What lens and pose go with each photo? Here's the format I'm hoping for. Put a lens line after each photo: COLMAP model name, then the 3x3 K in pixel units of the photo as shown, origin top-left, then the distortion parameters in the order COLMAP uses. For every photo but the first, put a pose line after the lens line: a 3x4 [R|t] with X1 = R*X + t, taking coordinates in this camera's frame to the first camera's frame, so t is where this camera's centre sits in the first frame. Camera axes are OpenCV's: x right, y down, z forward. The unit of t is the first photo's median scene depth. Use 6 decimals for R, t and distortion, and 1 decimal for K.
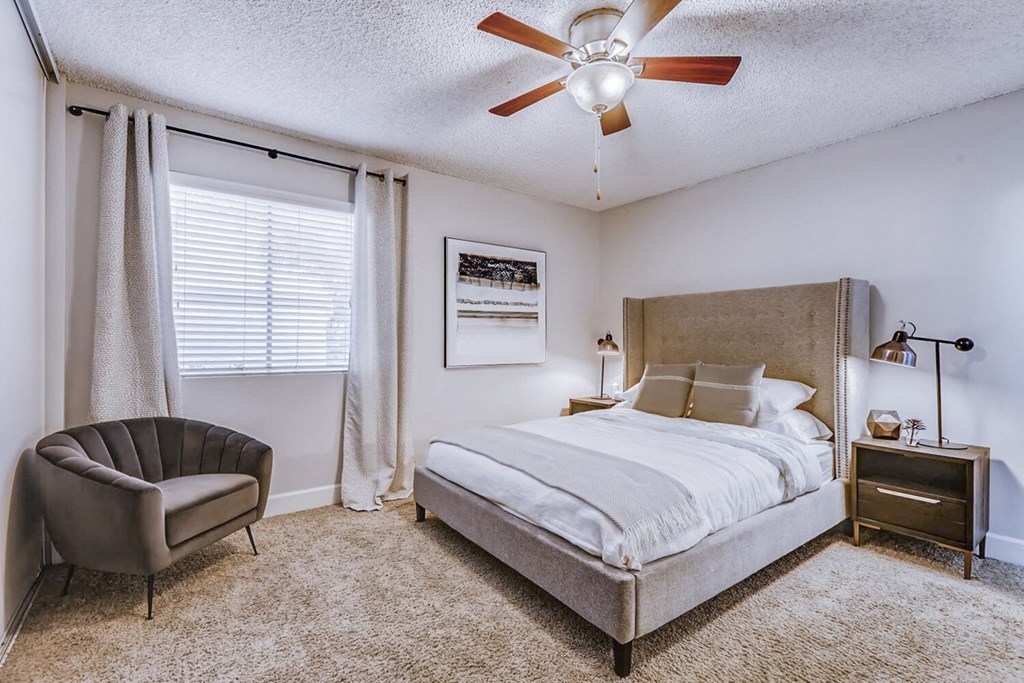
lens RADIAL K [[470.1, 0, 513.1], [0, 470.1, 338.1], [0, 0, 1]] dist [0.001035, 0.000198]
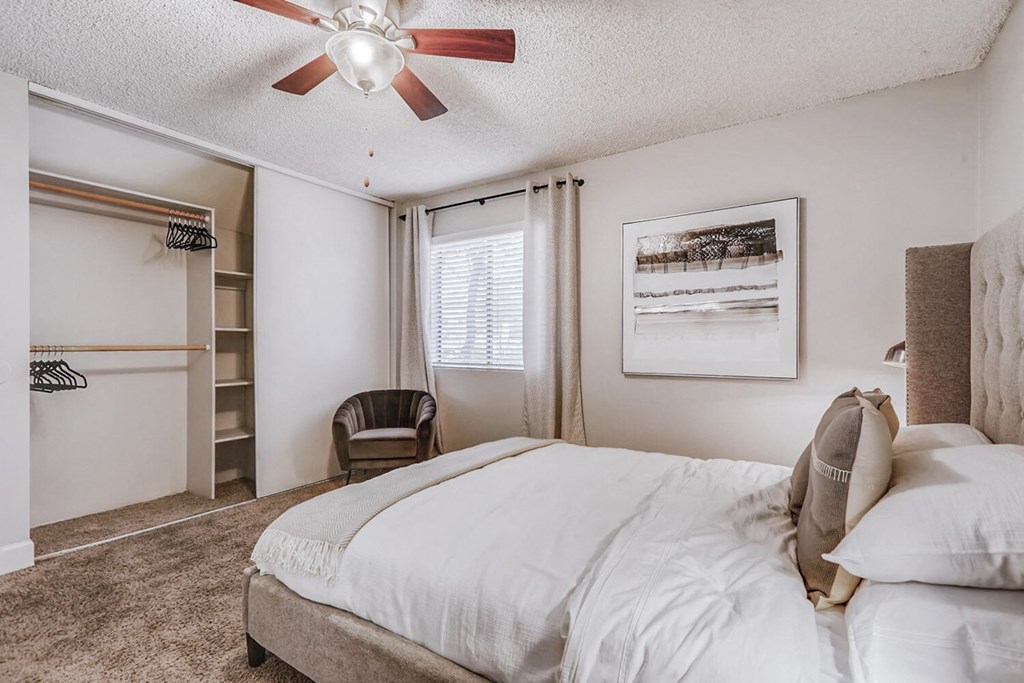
lens RADIAL K [[470.1, 0, 513.0], [0, 470.1, 345.5], [0, 0, 1]] dist [0.001035, 0.000198]
pose [[0.320714, -0.004541, -0.947165, 0.565773], [0.000736, 0.999989, -0.004546, 0.012639], [0.947176, 0.000761, 0.320714, 0.490150]]
